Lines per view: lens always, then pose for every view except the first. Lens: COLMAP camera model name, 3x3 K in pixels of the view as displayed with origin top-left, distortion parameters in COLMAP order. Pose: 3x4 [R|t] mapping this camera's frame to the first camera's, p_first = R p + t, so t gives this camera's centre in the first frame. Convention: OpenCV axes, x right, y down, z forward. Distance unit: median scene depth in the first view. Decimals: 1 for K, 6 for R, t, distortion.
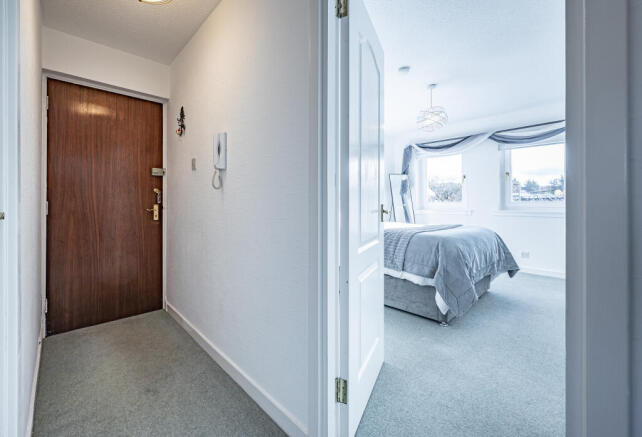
lens RADIAL K [[267.3, 0, 306.2], [0, 267.3, 205.6], [0, 0, 1]] dist [-0.002165, -0.000271]
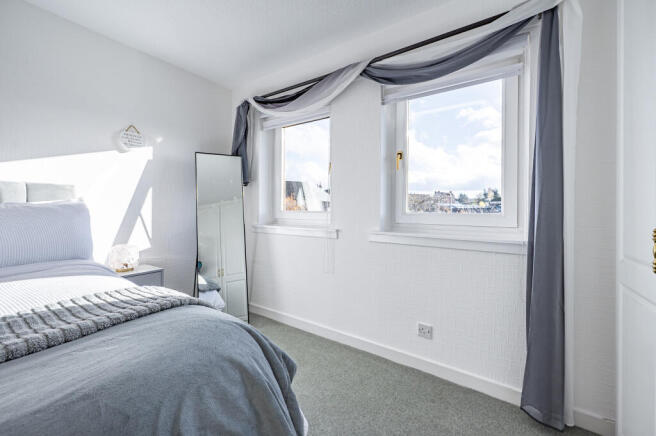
lens RADIAL K [[263.3, 0, 329.6], [0, 263.3, 209.2], [0, 0, 1]] dist [0.002895, 0.000064]
pose [[0.975341, 0.020054, 0.219792, 0.583437], [-0.016946, 0.999728, -0.016016, -0.013130], [-0.220054, 0.011896, 0.975415, 0.625520]]
